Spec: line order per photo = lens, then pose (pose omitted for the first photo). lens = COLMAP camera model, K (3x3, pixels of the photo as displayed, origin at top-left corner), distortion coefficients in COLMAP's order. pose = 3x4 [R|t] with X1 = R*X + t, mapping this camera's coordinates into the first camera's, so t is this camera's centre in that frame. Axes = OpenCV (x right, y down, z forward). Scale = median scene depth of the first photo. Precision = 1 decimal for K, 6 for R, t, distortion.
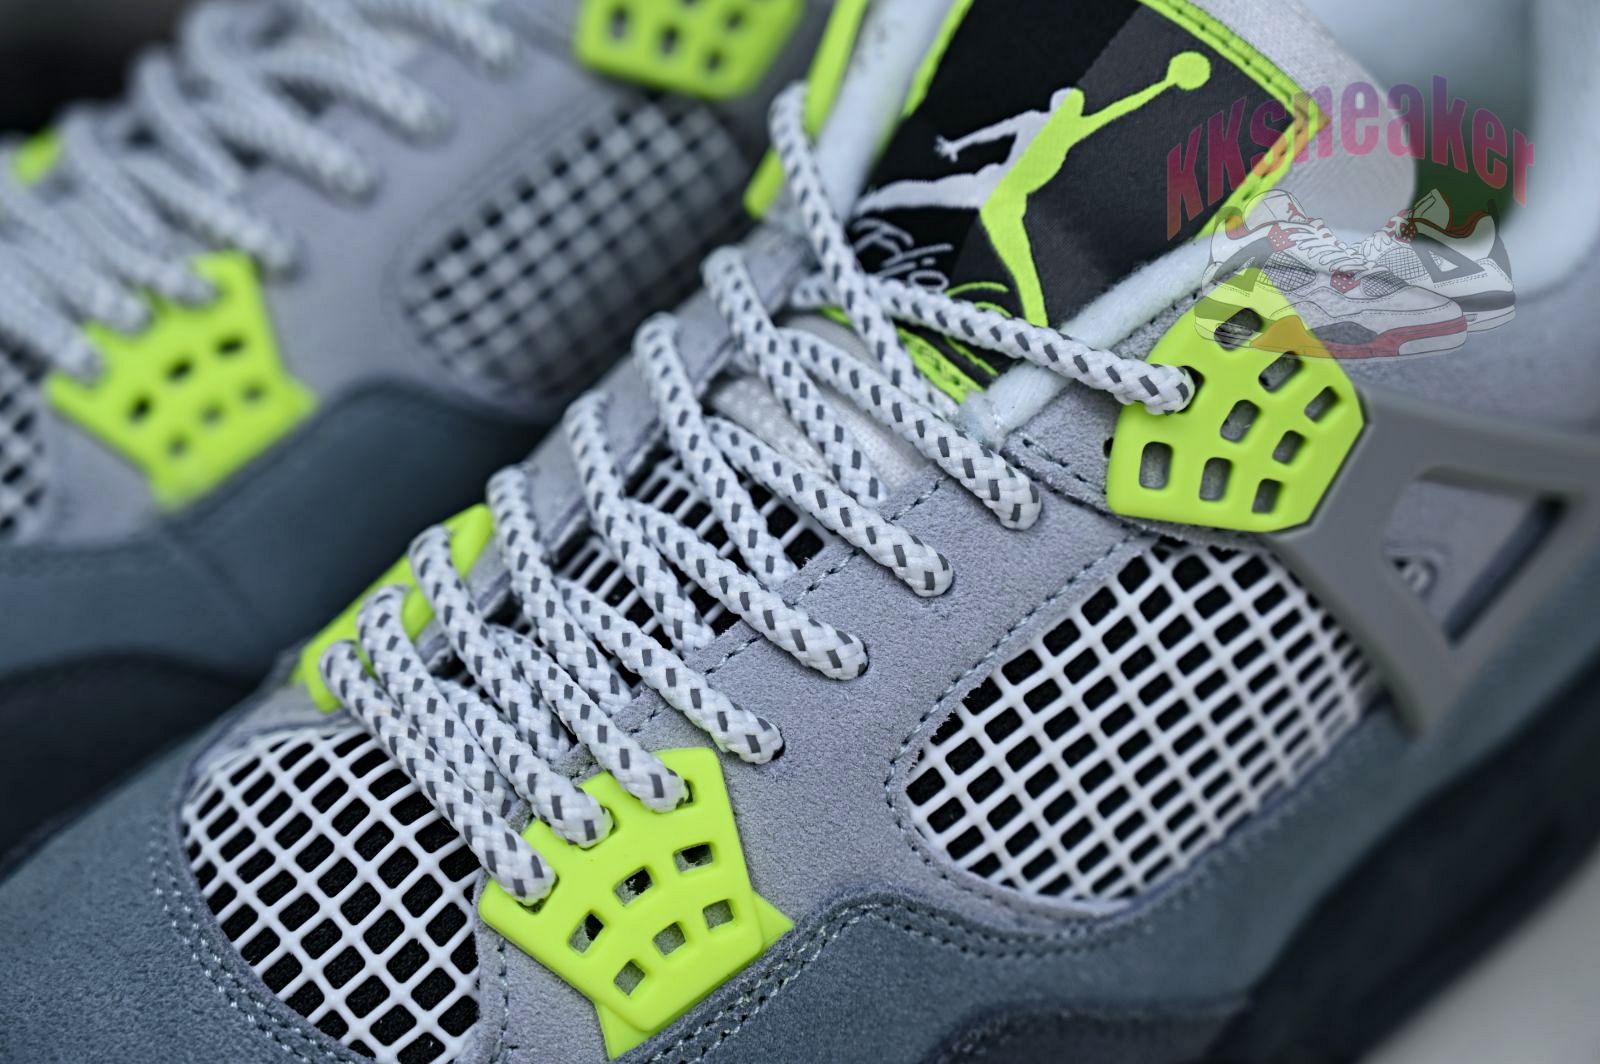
lens RADIAL K [[3380.6, 0, 770.4], [0, 3380.6, 504.3], [0, 0, 1]] dist [0.017491, 0.000000]
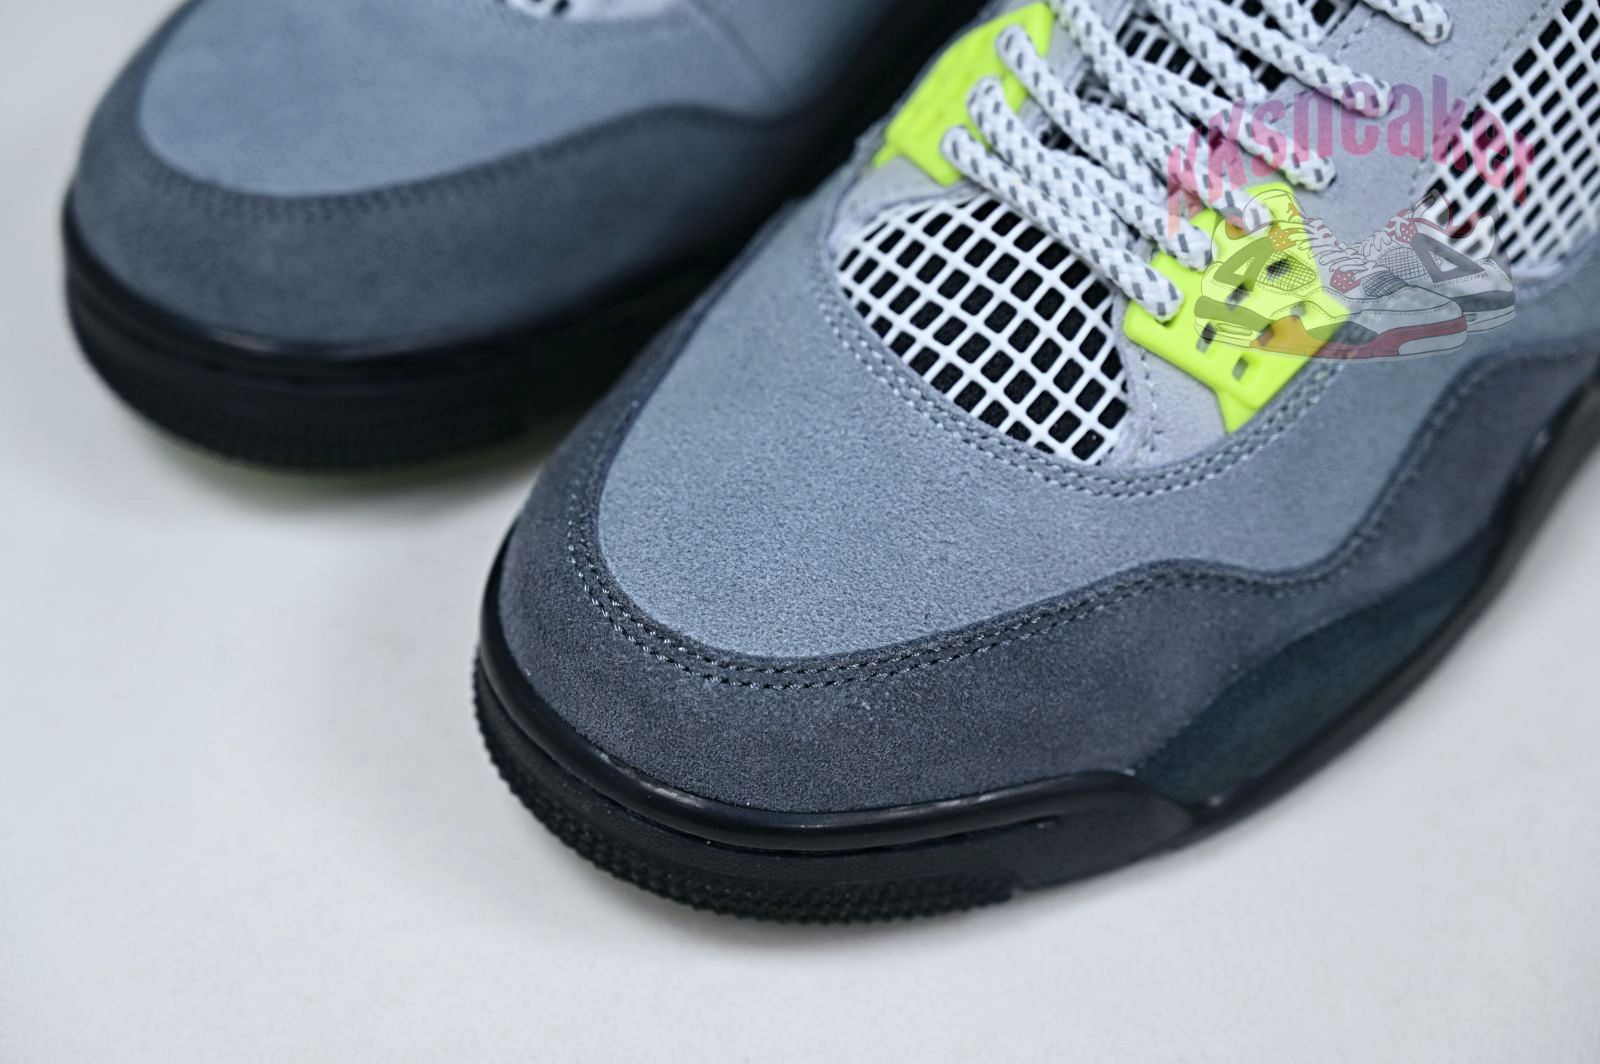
lens RADIAL K [[3380.6, 0, 800.8], [0, 3380.6, 541.3], [0, 0, 1]] dist [0.017491, 0.000000]
pose [[0.983095, -0.125340, 0.133469, -0.376544], [0.094954, 0.972283, 0.213657, -0.084044], [-0.156550, -0.197372, 0.967748, -0.221954]]
